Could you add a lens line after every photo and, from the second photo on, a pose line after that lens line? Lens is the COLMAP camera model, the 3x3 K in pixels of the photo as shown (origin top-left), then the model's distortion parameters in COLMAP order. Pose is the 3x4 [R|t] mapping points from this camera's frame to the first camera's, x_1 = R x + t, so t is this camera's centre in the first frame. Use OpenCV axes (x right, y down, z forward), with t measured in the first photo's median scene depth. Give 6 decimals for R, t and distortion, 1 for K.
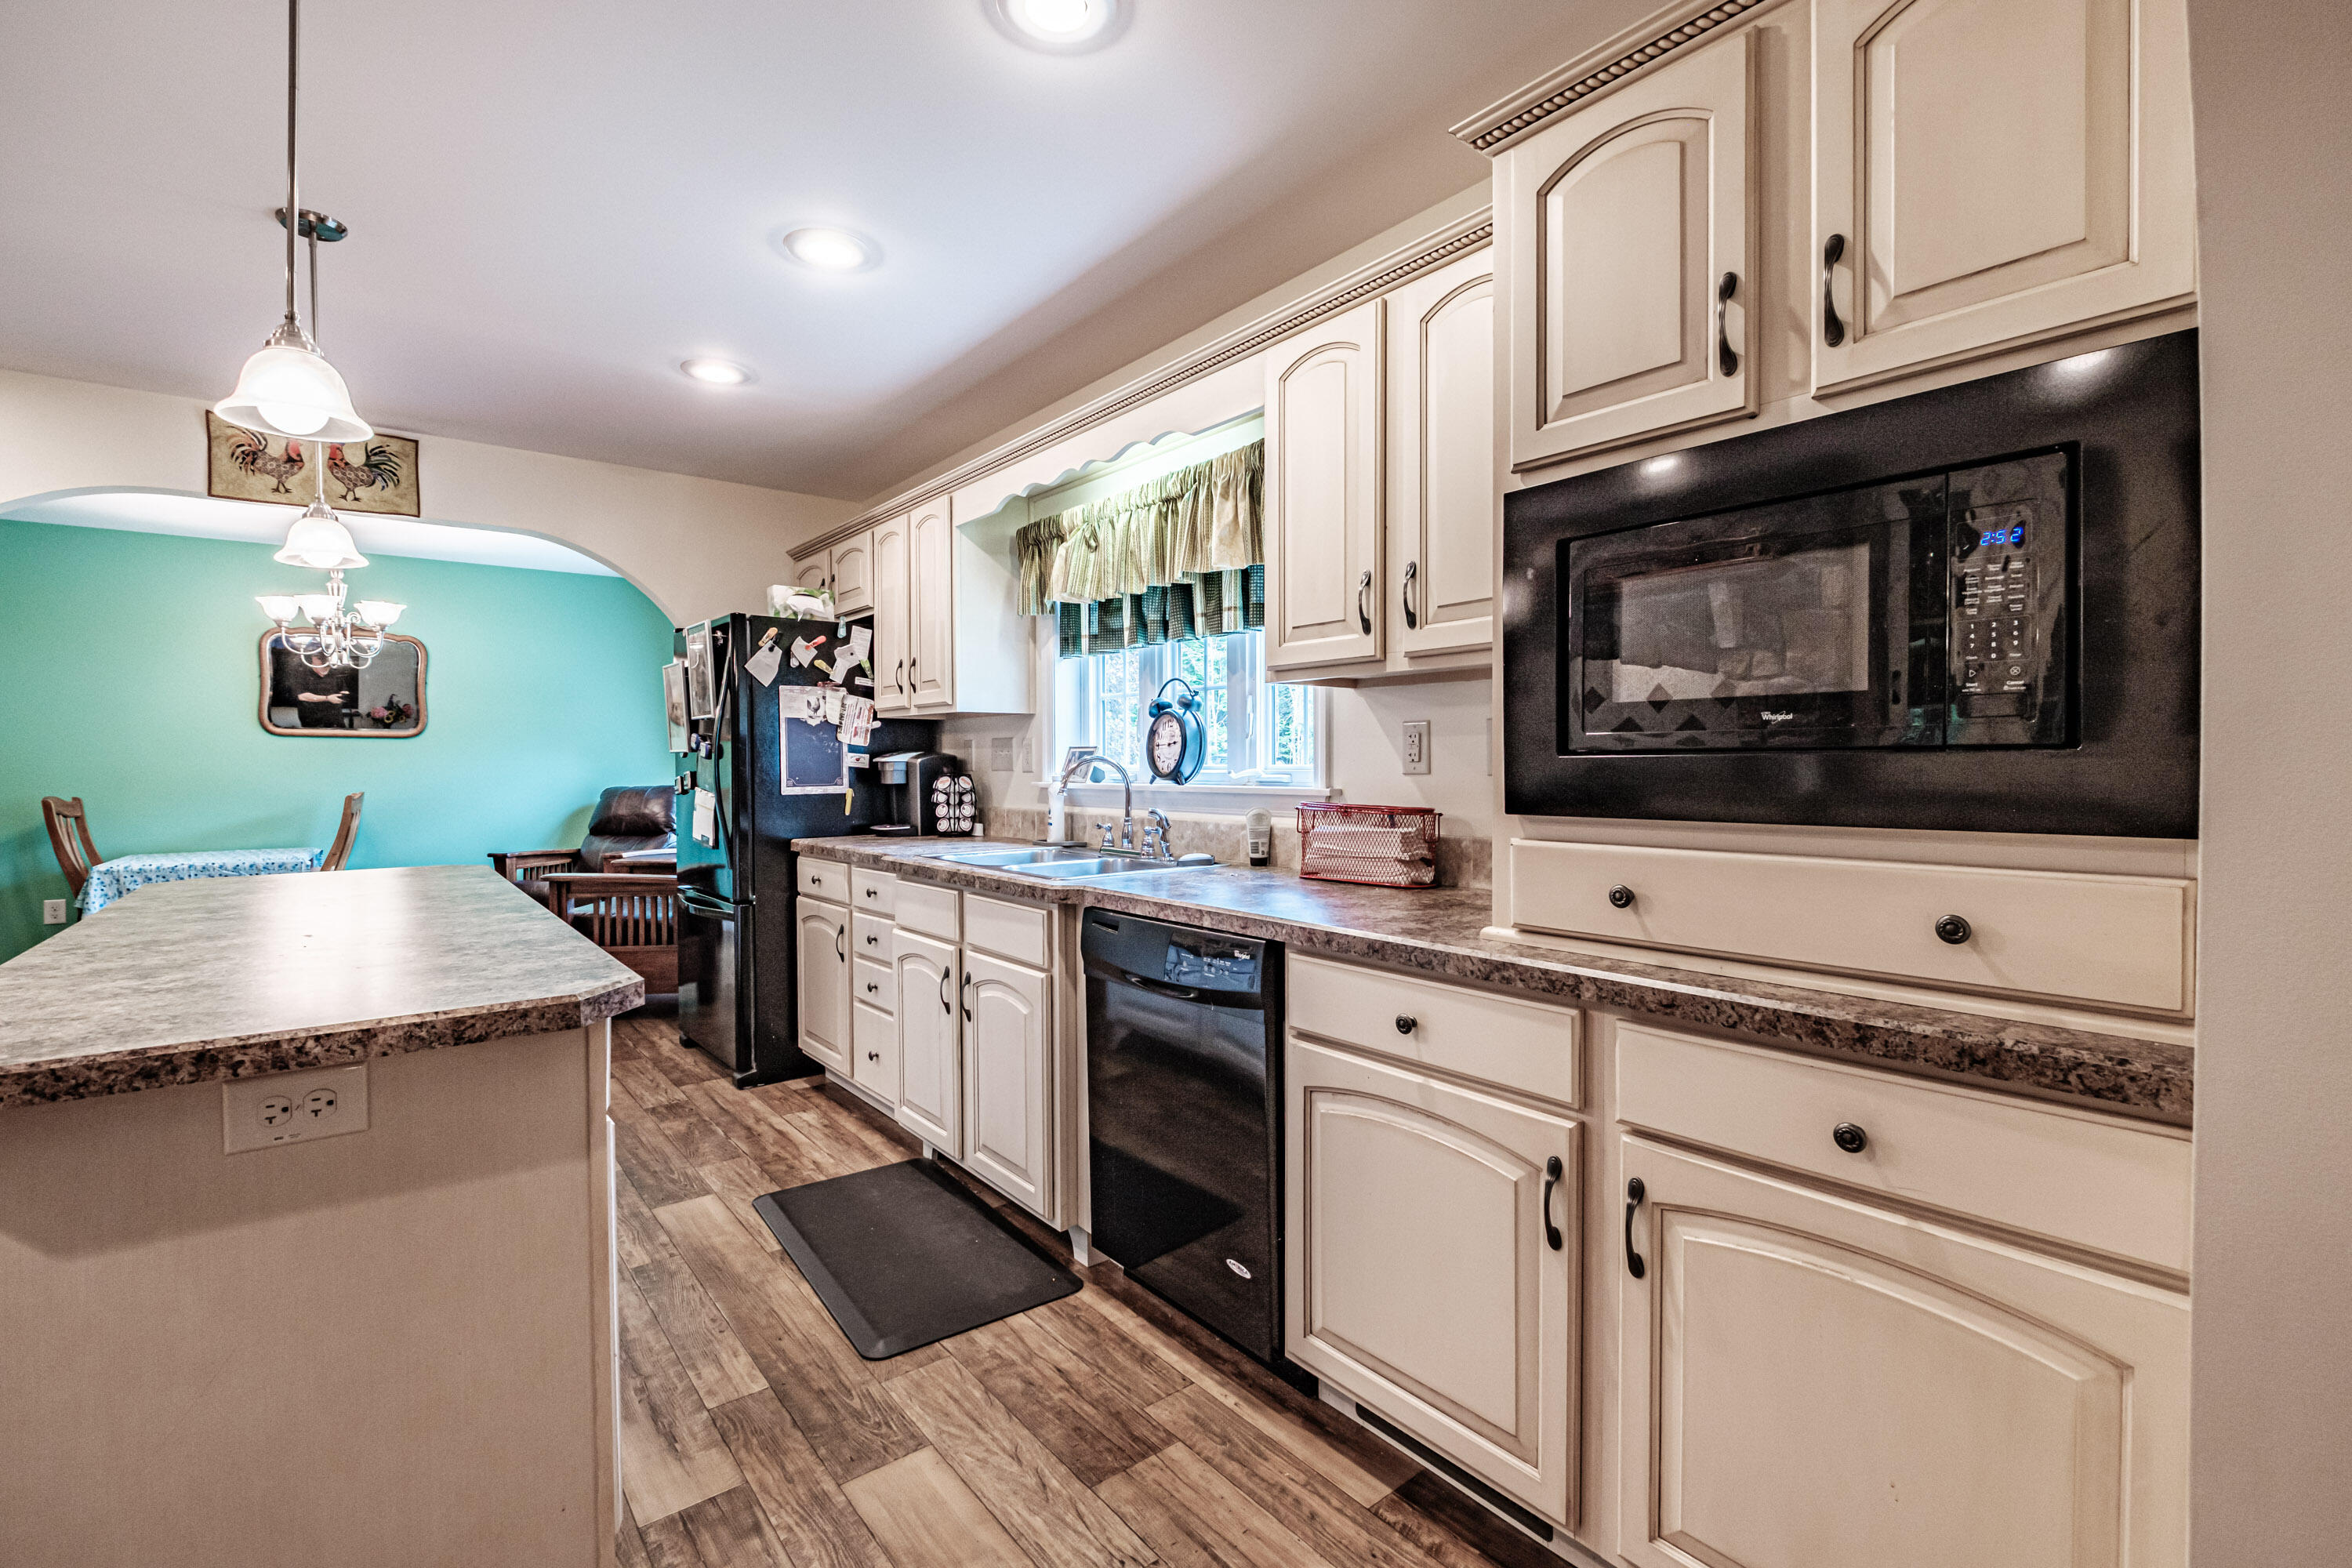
lens RADIAL K [[1126.4, 0, 1250.0], [0, 1126.4, 760.6], [0, 0, 1]] dist [0.005043, -0.006432]
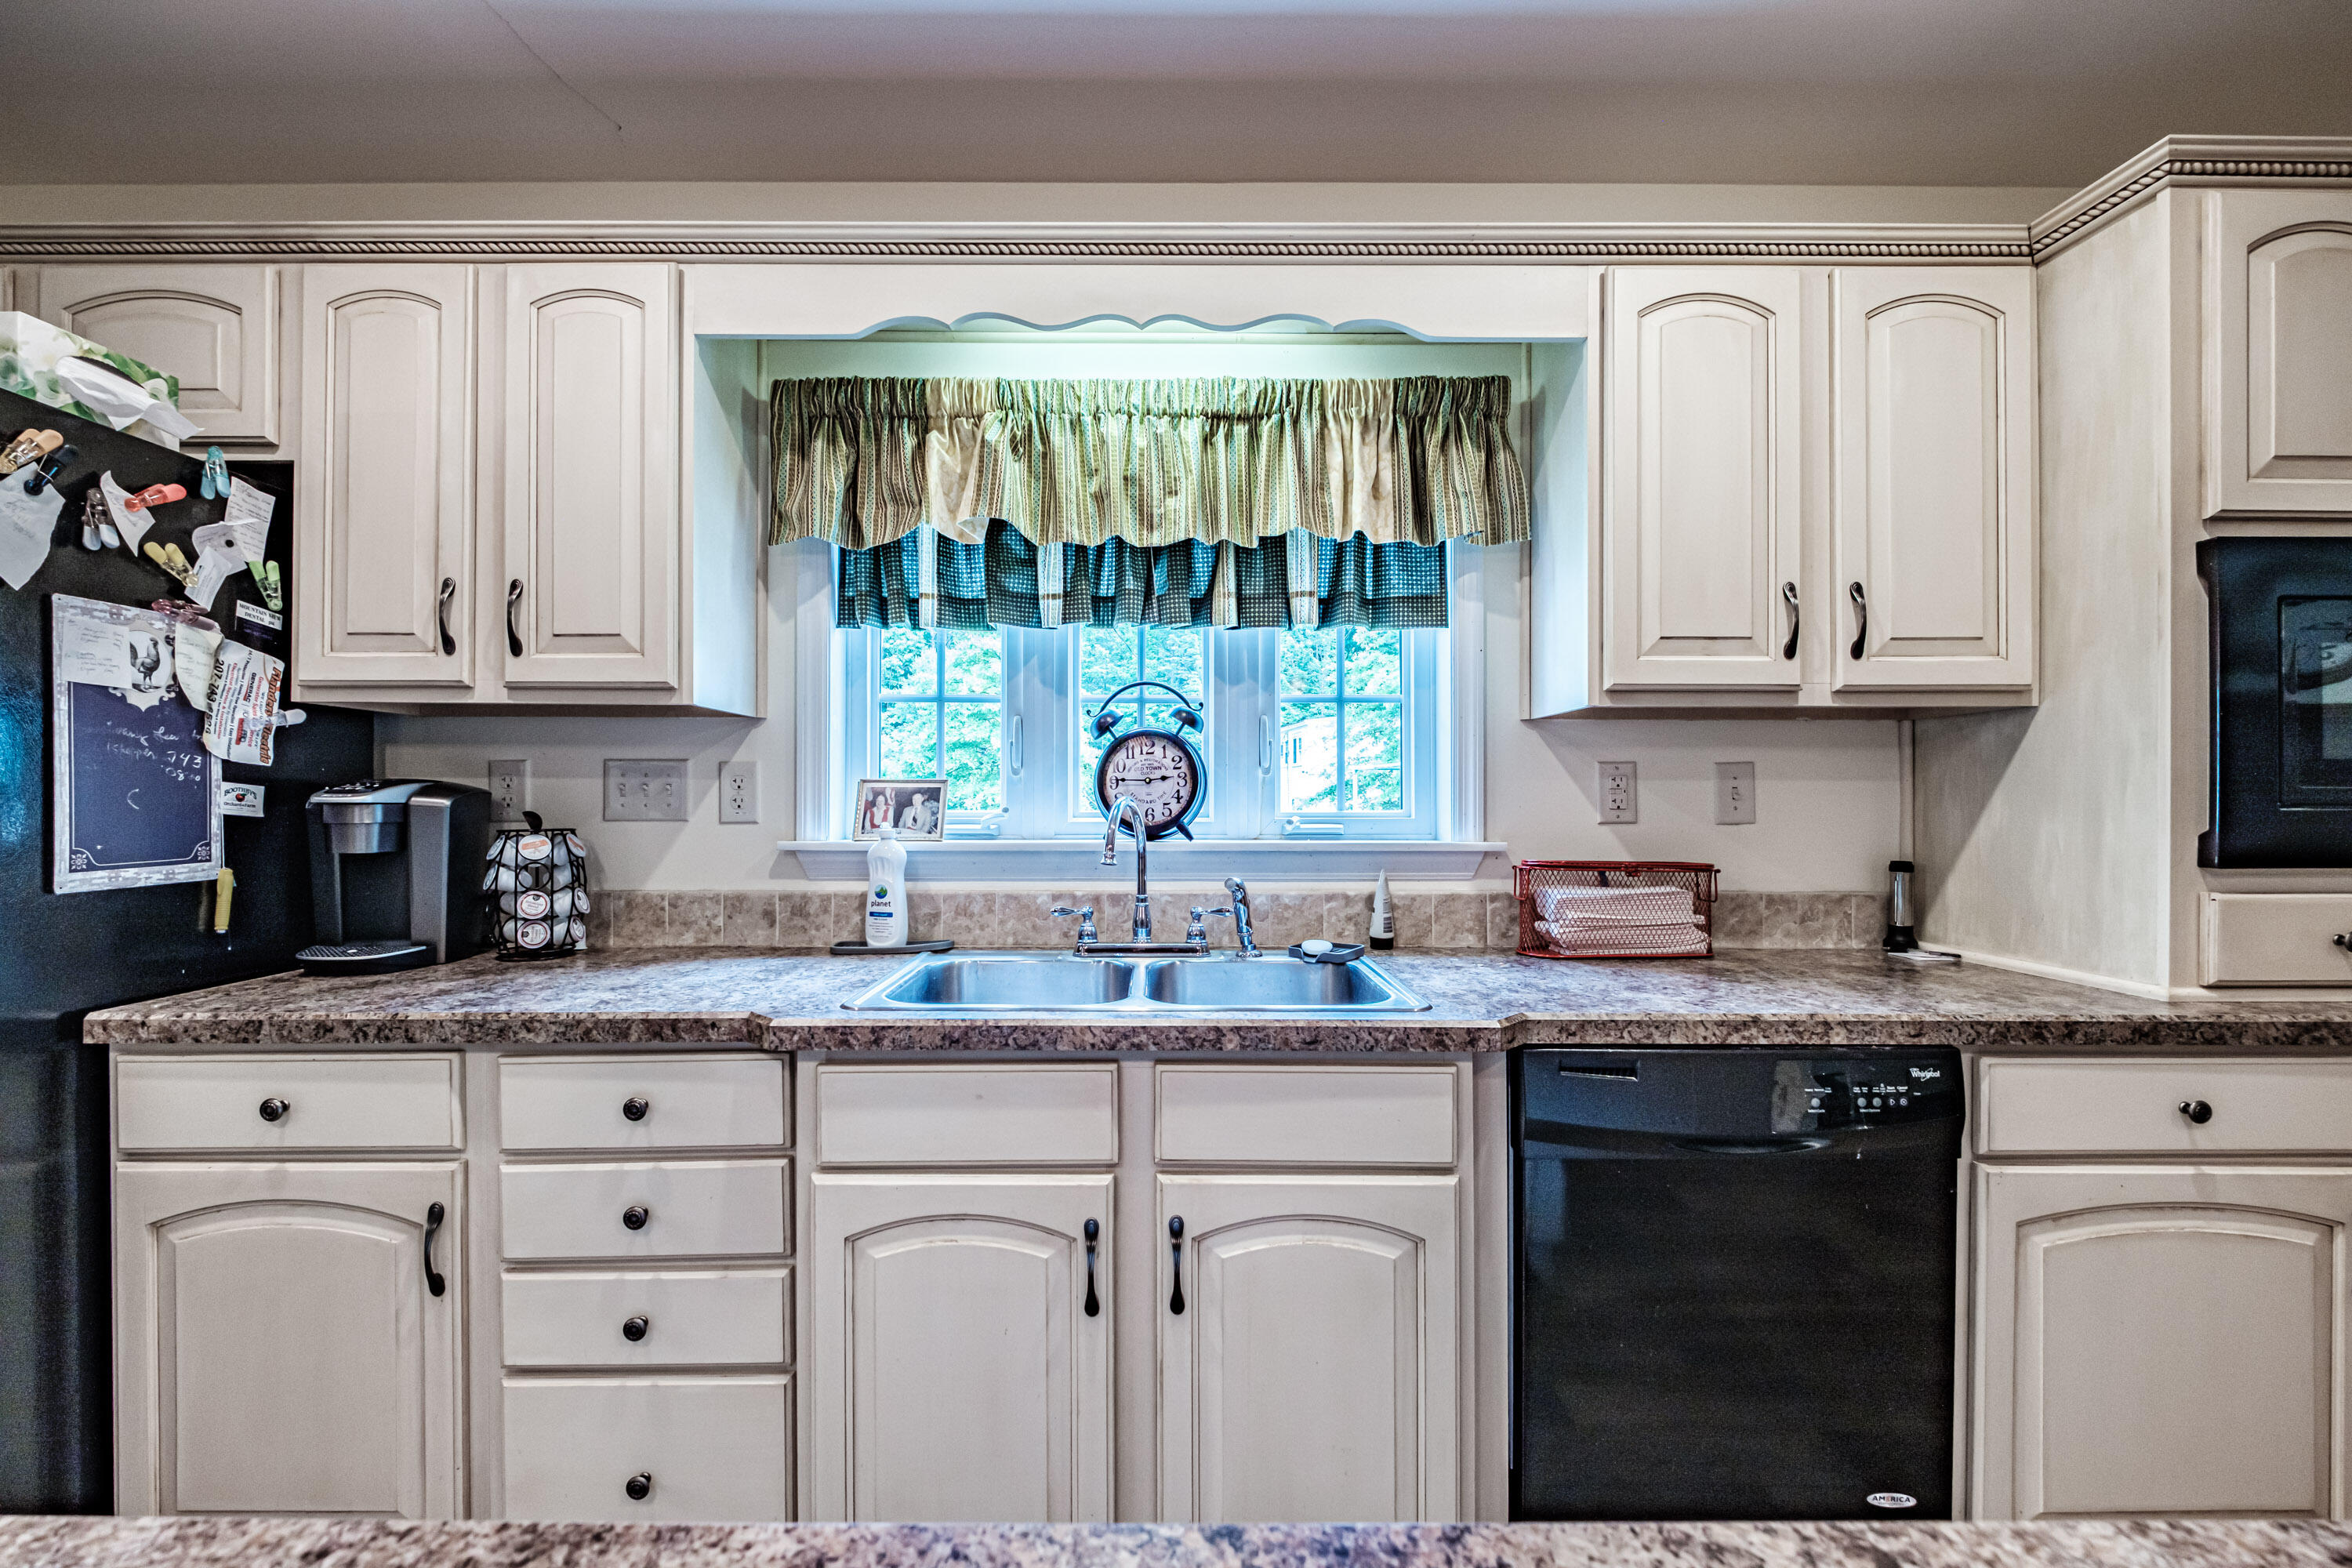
lens RADIAL K [[982.7, 0, 1173.4], [0, 982.7, 789.9], [0, 0, 1]] dist [-0.023471, 0.004375]
pose [[0.626401, 0.019201, 0.779265, -0.537239], [-0.003208, 0.999752, -0.022055, 0.003846], [-0.779495, 0.011315, 0.626307, 0.659443]]
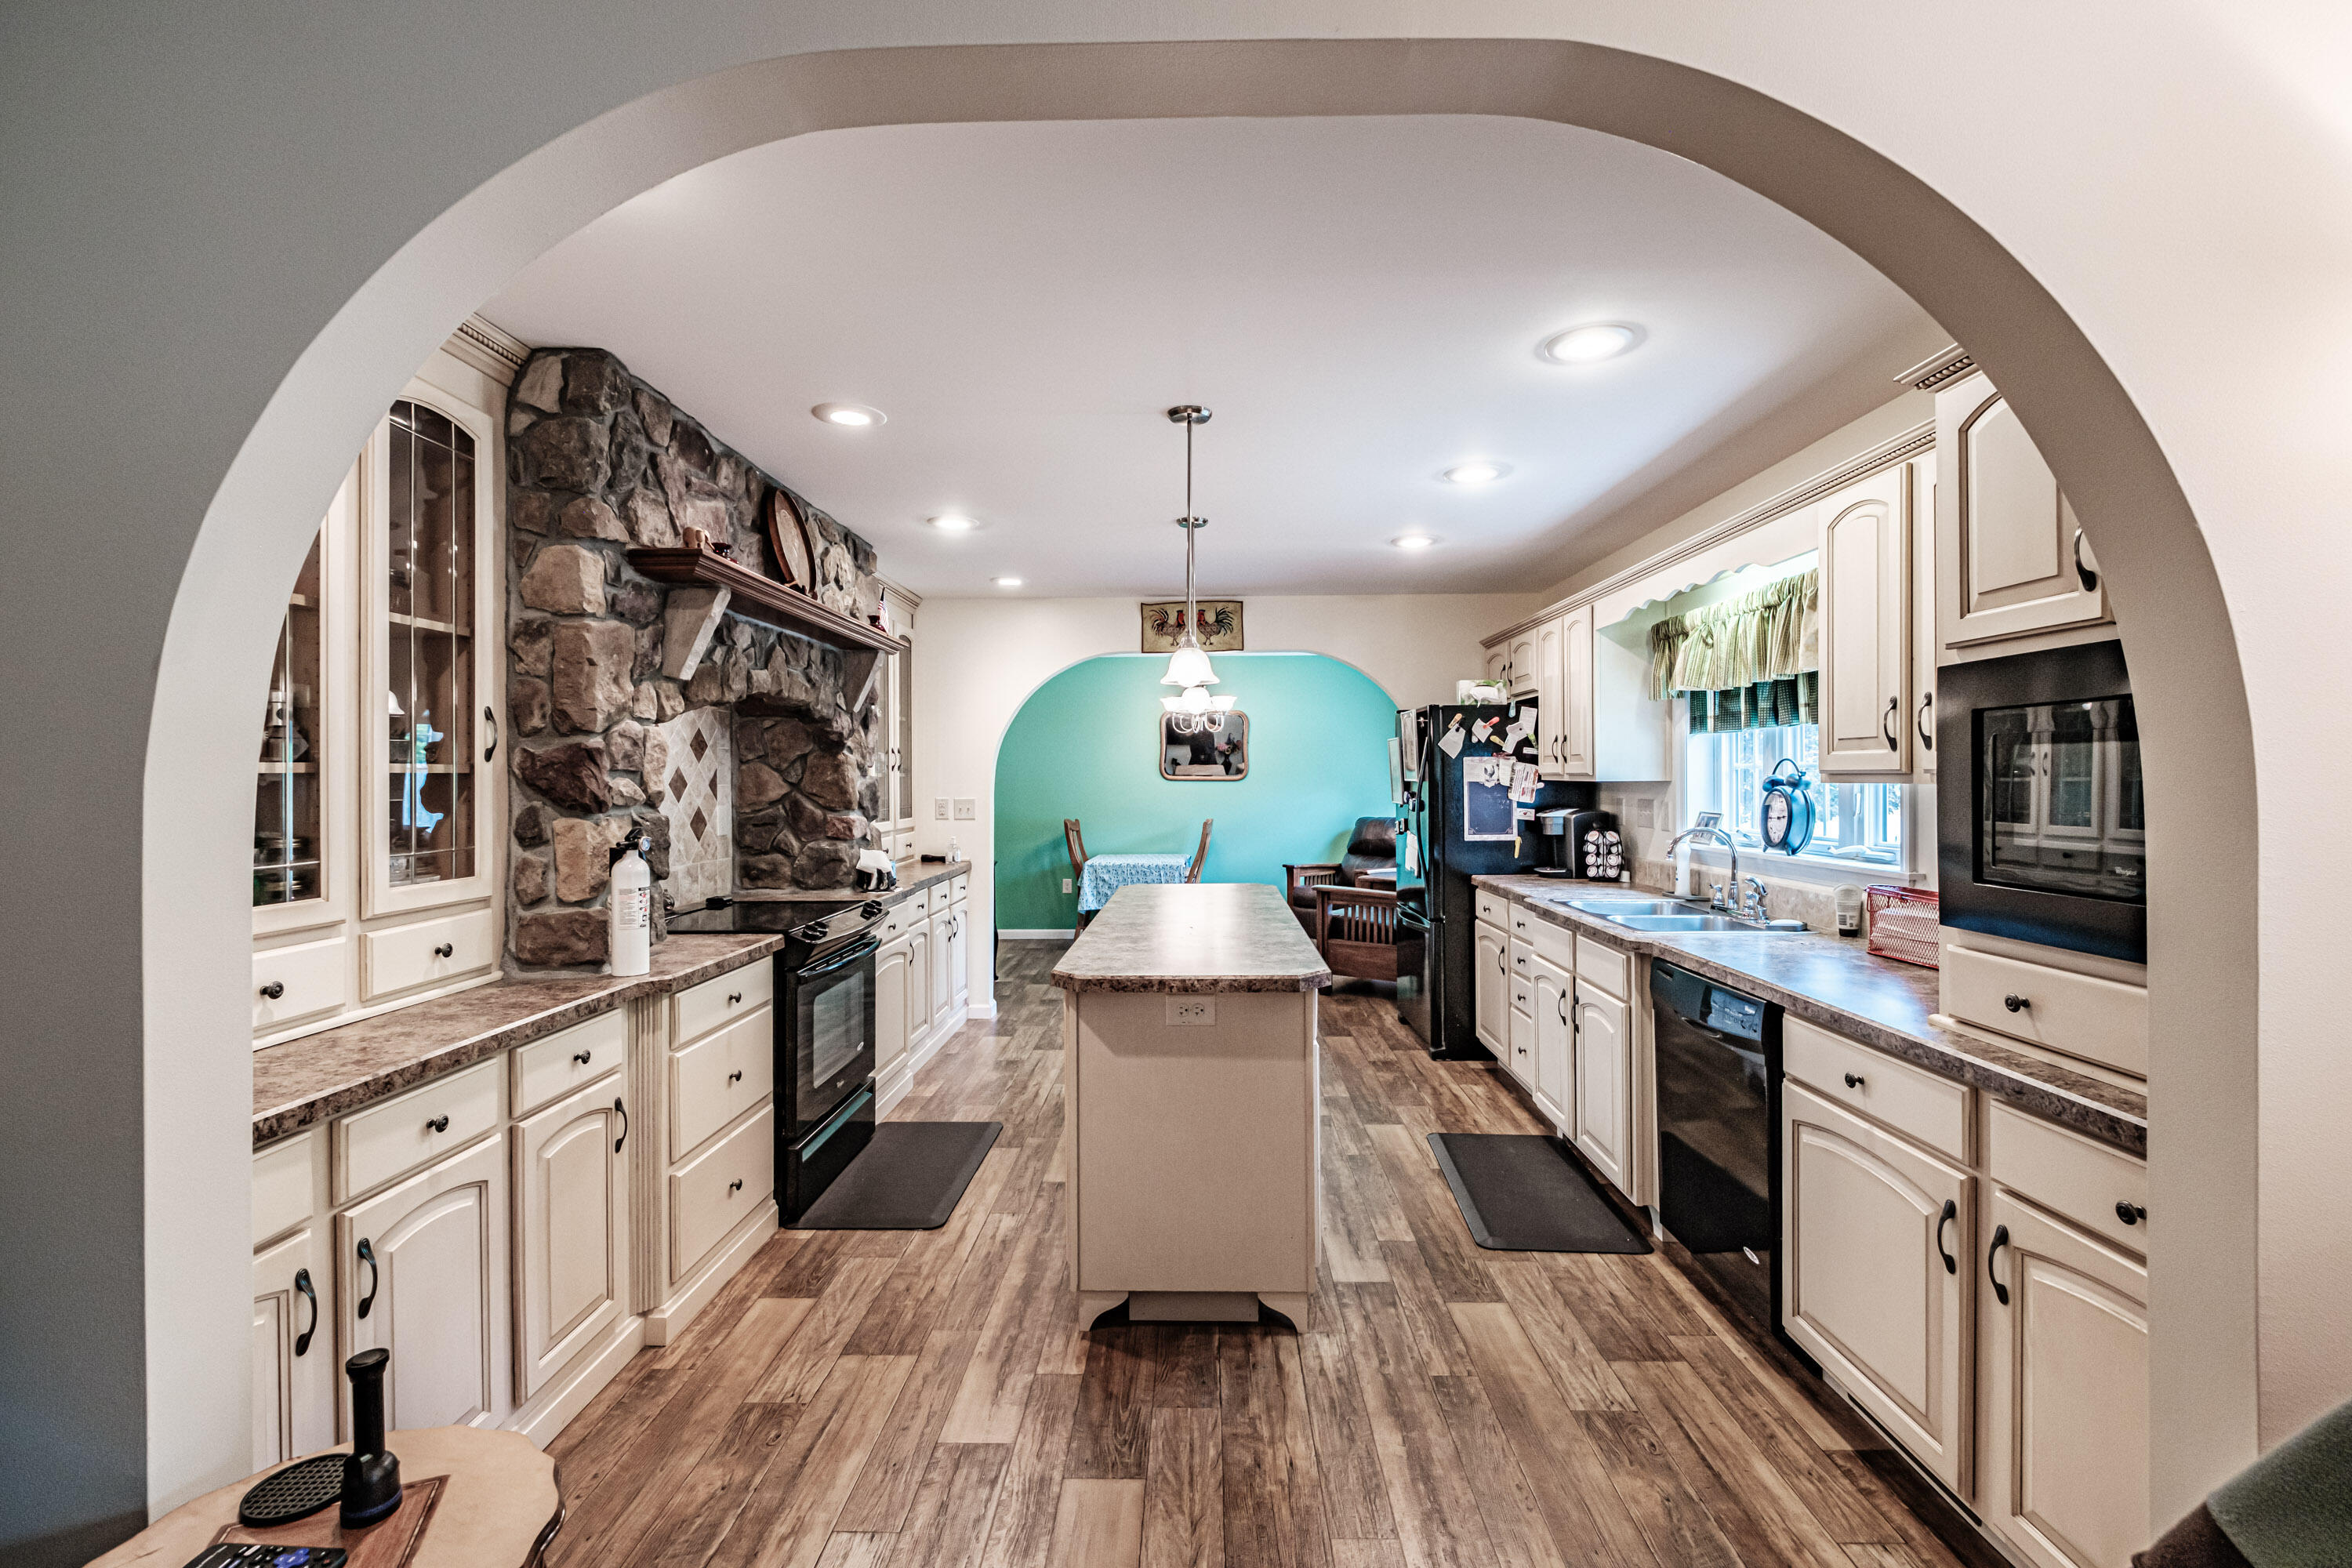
lens RADIAL K [[1037.4, 0, 1154.6], [0, 1037.4, 778.1], [0, 0, 1]] dist [-0.003503, -0.002599]
pose [[0.750552, 0.002178, -0.660808, 0.134966], [-0.007461, 0.999959, -0.005179, -0.041345], [0.660769, 0.008817, 0.750537, -0.174680]]
